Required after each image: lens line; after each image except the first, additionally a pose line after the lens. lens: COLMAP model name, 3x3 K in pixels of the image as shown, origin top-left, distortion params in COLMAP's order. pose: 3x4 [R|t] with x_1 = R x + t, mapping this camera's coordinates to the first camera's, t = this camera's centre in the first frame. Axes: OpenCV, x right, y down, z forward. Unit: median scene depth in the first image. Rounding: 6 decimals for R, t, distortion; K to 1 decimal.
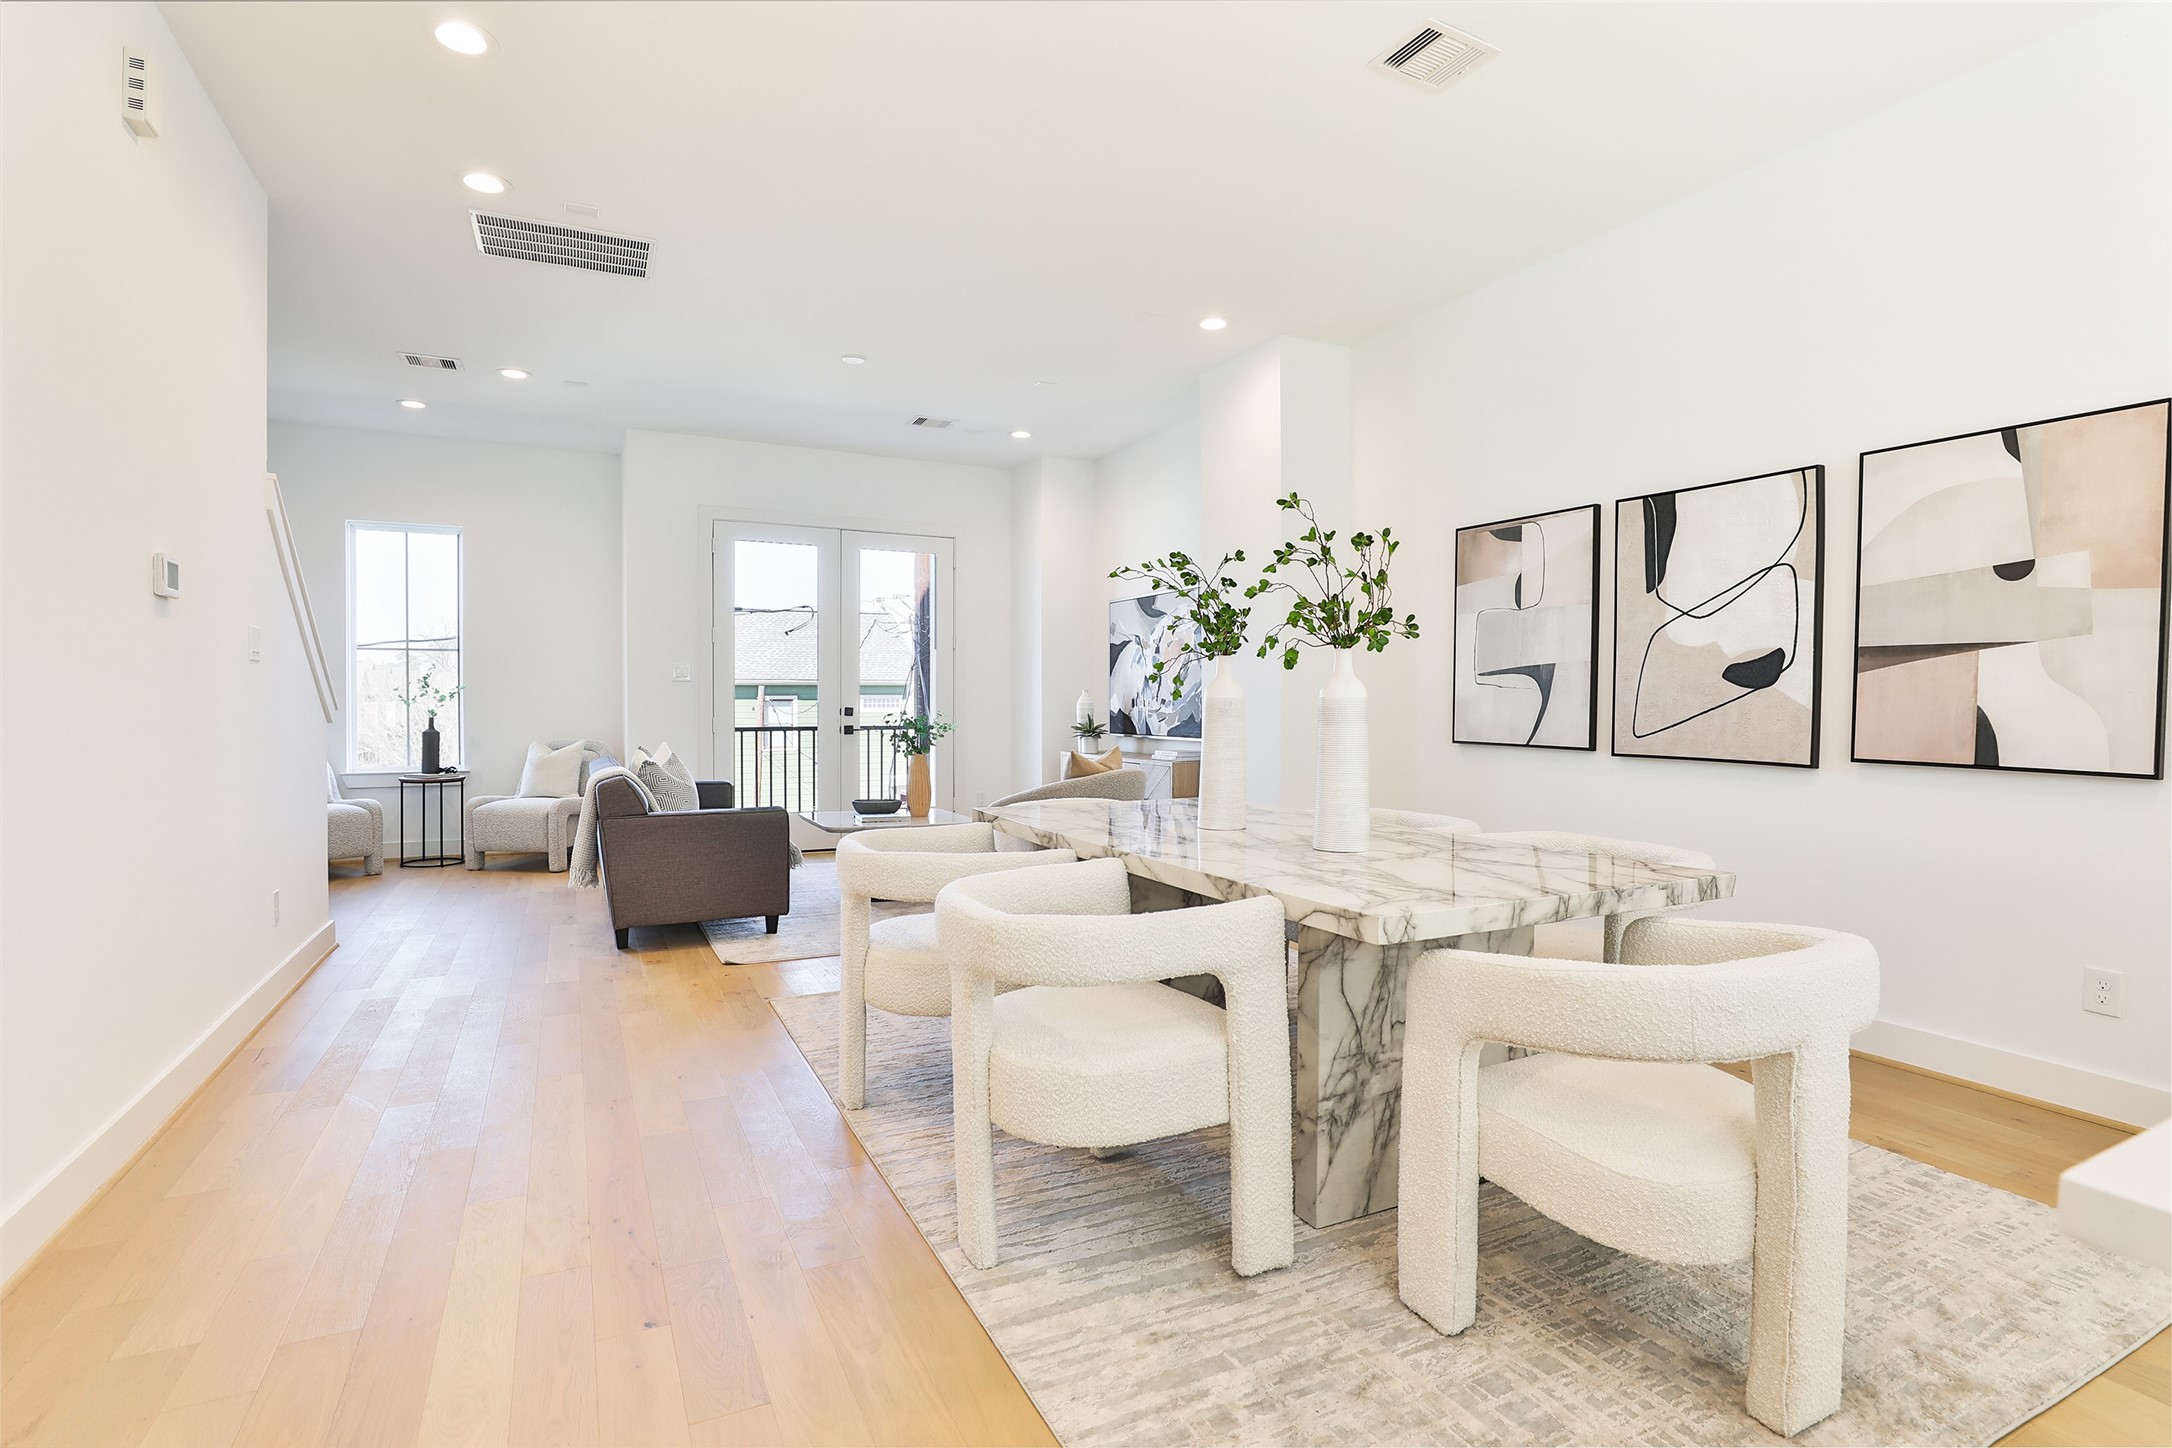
lens RADIAL K [[1040.8, 0, 1091.6], [0, 1040.8, 715.2], [0, 0, 1]] dist [-0.041178, 0.010817]
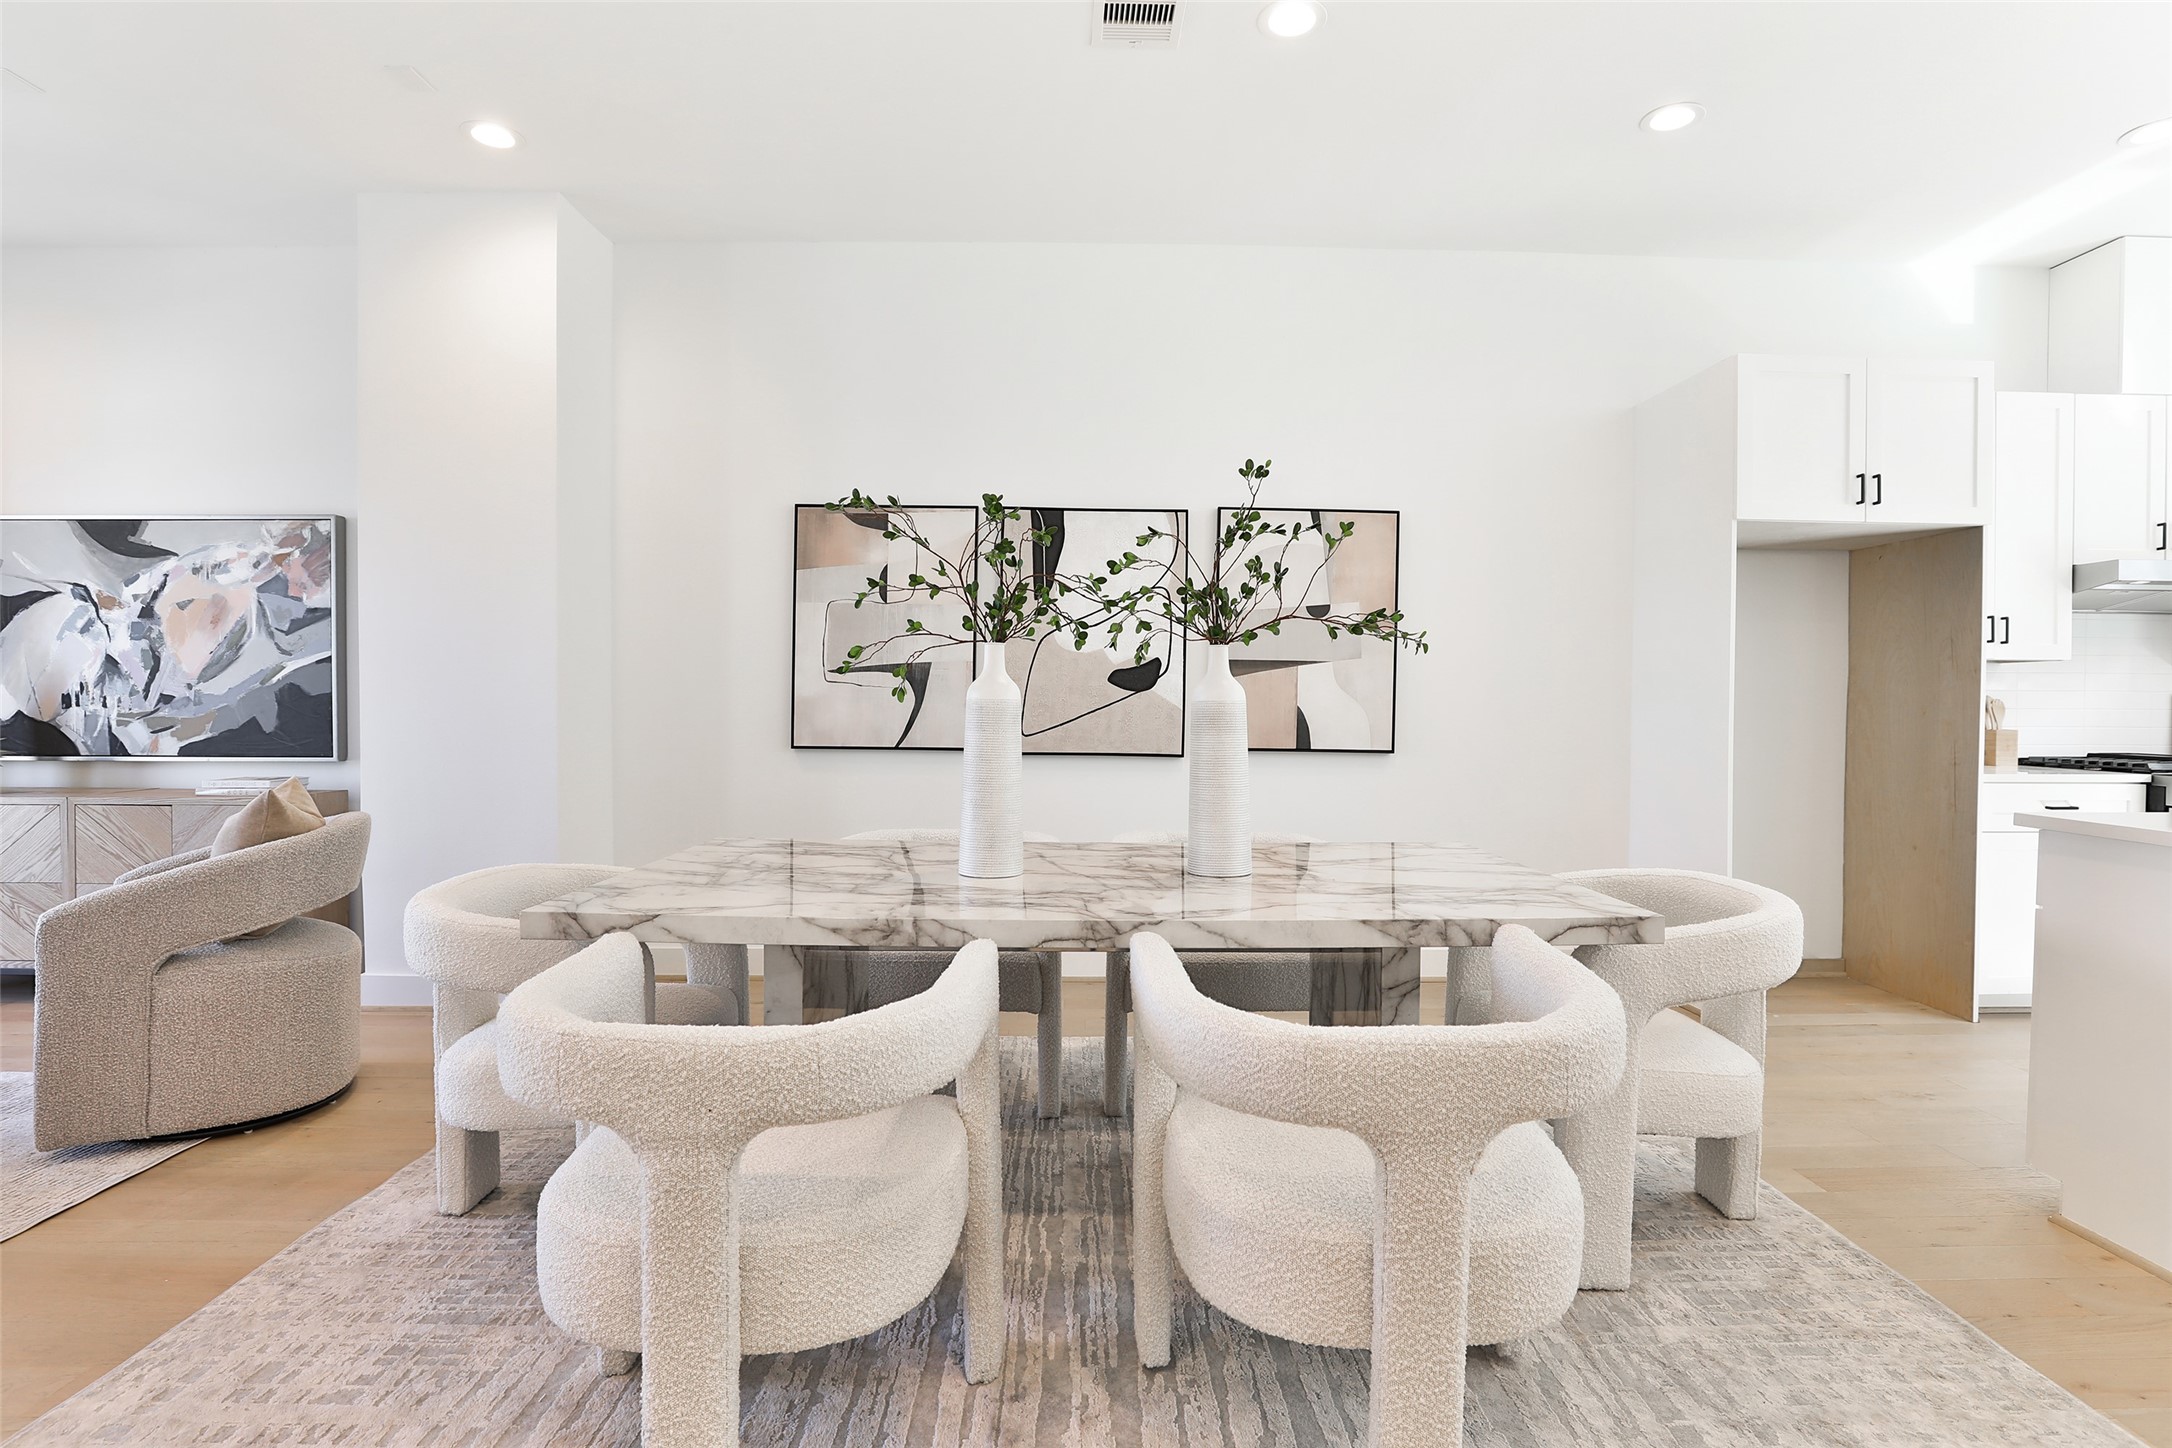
lens RADIAL K [[1040.8, 0, 1098.1], [0, 1040.8, 717.4], [0, 0, 1]] dist [-0.041178, 0.010817]
pose [[0.439828, -0.013865, 0.897975, -0.223299], [0.007967, 0.999902, 0.011537, -0.005199], [-0.898047, 0.002080, 0.439896, 0.263468]]
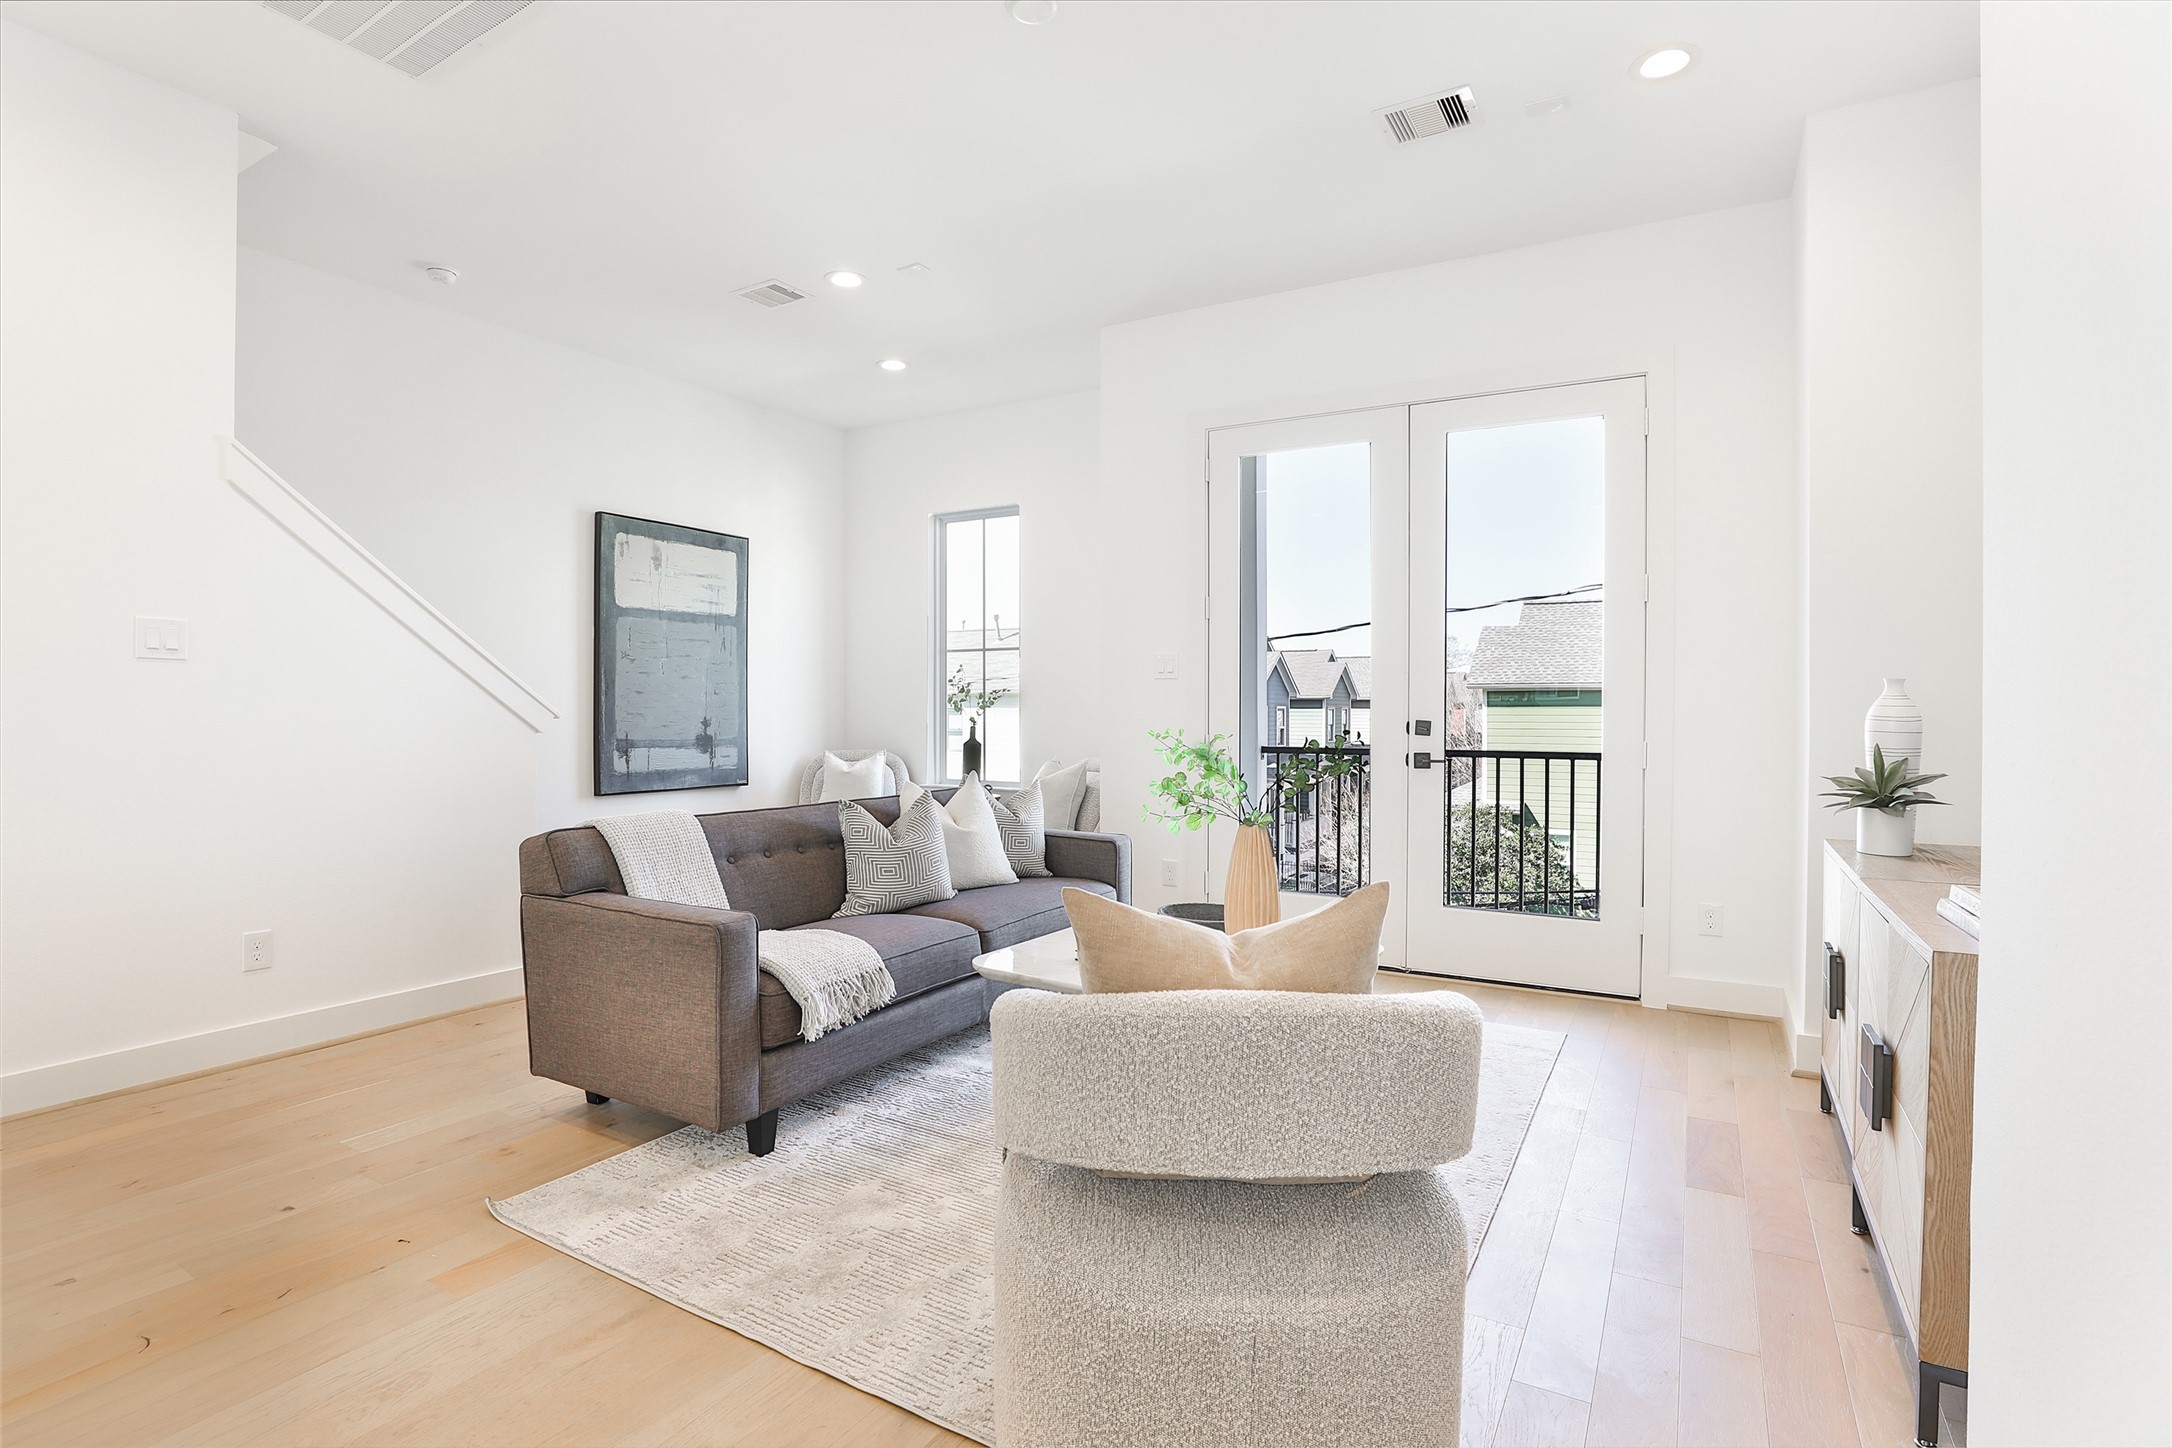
lens RADIAL K [[1040.8, 0, 1090.7], [0, 1040.8, 727.6], [0, 0, 1]] dist [-0.041178, 0.010817]
pose [[0.539921, 0.016195, -0.841560, 0.156039], [-0.013609, 0.999852, 0.010510, -0.007920], [0.841606, 0.005778, 0.540062, 0.621773]]
